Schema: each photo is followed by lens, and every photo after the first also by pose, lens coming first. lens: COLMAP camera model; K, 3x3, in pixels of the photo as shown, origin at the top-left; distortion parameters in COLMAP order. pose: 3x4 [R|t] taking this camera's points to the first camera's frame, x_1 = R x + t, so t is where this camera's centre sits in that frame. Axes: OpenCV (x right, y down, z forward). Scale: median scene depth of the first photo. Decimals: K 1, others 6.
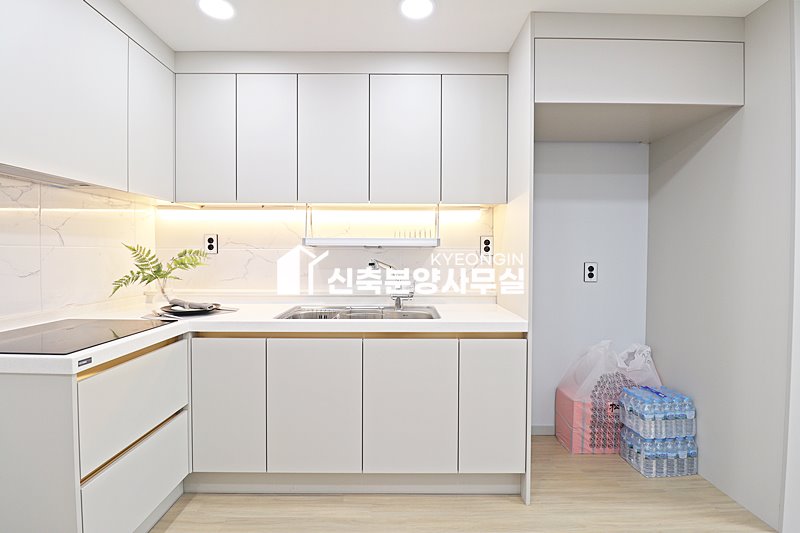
lens RADIAL K [[369.1, 0, 402.0], [0, 369.1, 258.7], [0, 0, 1]] dist [-0.006166, -0.010366]
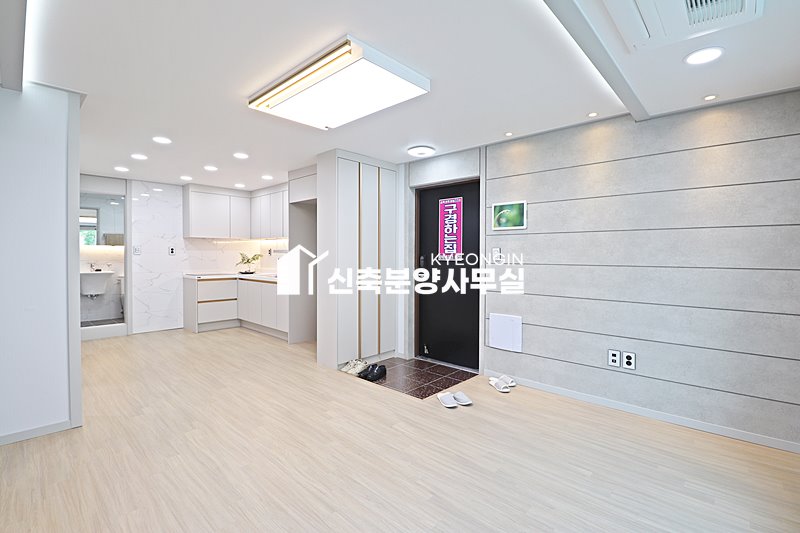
lens RADIAL K [[369.1, 0, 402.8], [0, 369.1, 259.5], [0, 0, 1]] dist [-0.006166, -0.010366]
pose [[0.731591, 0.009464, -0.681678, 2.144337], [-0.012052, 0.999927, 0.000948, -0.000695], [0.681637, 0.007522, 0.731652, -0.374325]]
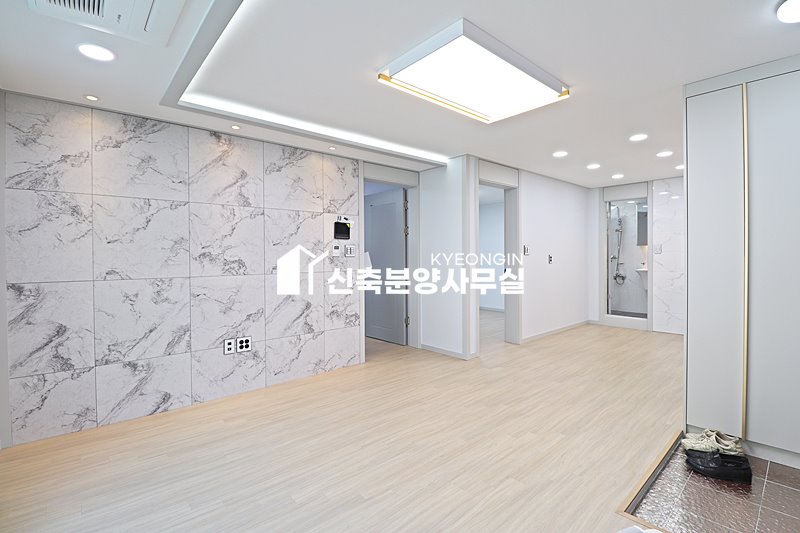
lens RADIAL K [[369.1, 0, 400.1], [0, 369.1, 260.5], [0, 0, 1]] dist [-0.006166, -0.010366]
pose [[-0.754858, 0.010978, -0.655796, 2.101542], [-0.006298, 0.999692, 0.023984, -0.010411], [0.655858, 0.022235, -0.754557, 0.913879]]
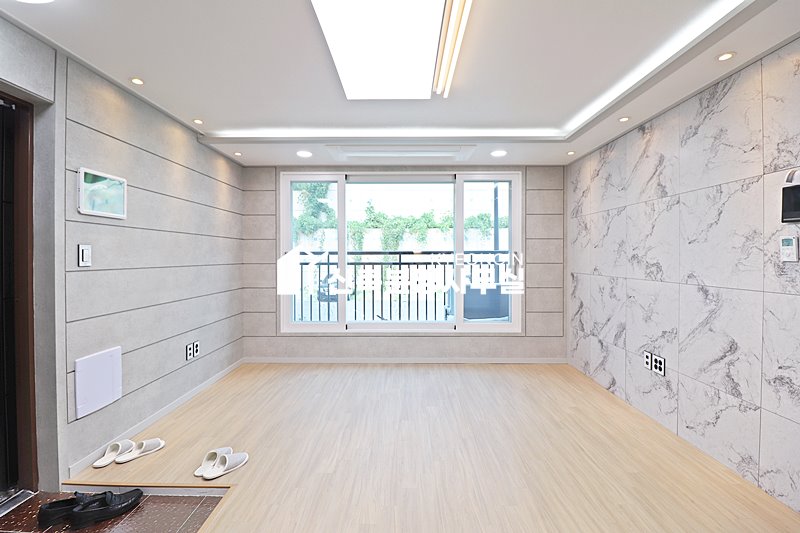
lens RADIAL K [[369.1, 0, 401.3], [0, 369.1, 258.4], [0, 0, 1]] dist [-0.006166, -0.010366]
pose [[0.010873, -0.008983, 0.999901, 0.445860], [0.016751, 0.999821, 0.008800, -0.013591], [-0.999801, 0.016653, 0.011022, 0.254880]]
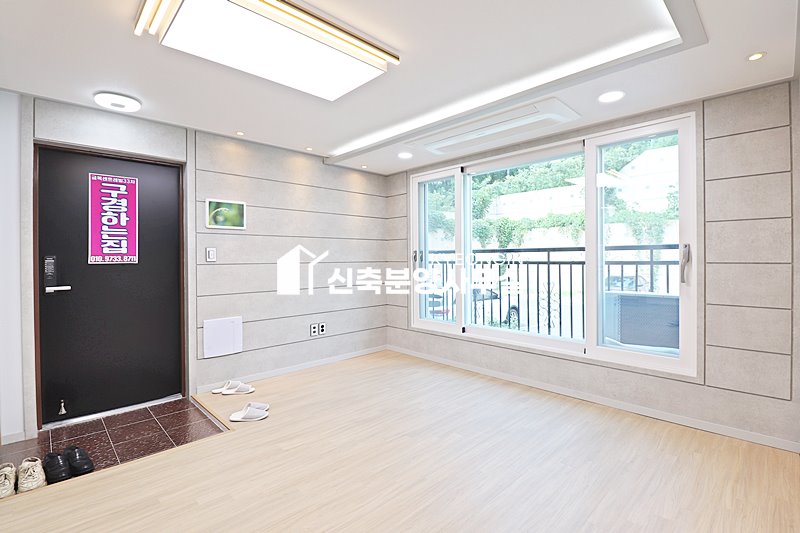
lens RADIAL K [[369.1, 0, 402.2], [0, 369.1, 261.1], [0, 0, 1]] dist [-0.006166, -0.010366]
pose [[0.717348, -0.013259, 0.696589, 0.887362], [0.019106, 0.999817, -0.000645, 0.014549], [-0.696453, 0.013772, 0.717470, -0.498355]]
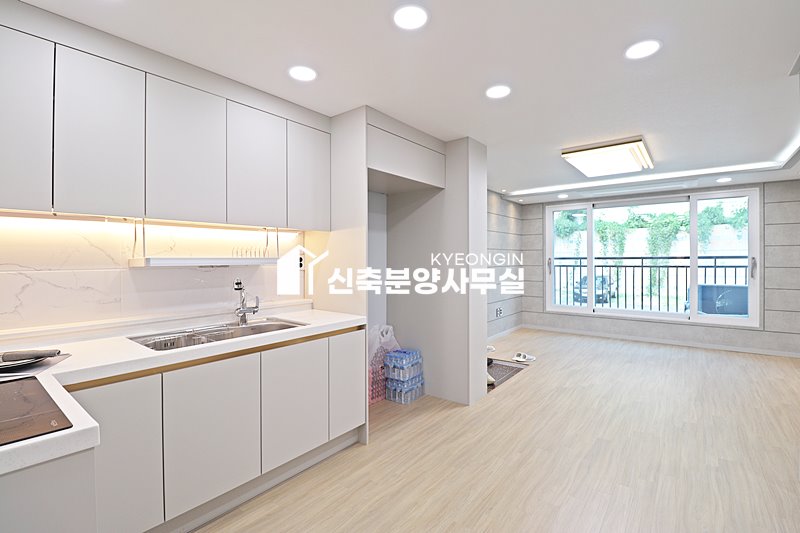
lens RADIAL K [[369.1, 0, 402.6], [0, 369.1, 259.8], [0, 0, 1]] dist [-0.006166, -0.010366]
pose [[0.621171, -0.010373, 0.783606, -0.618261], [0.019890, 0.999799, -0.002532, -0.041182], [-0.783423, 0.017159, 0.621253, -0.015752]]
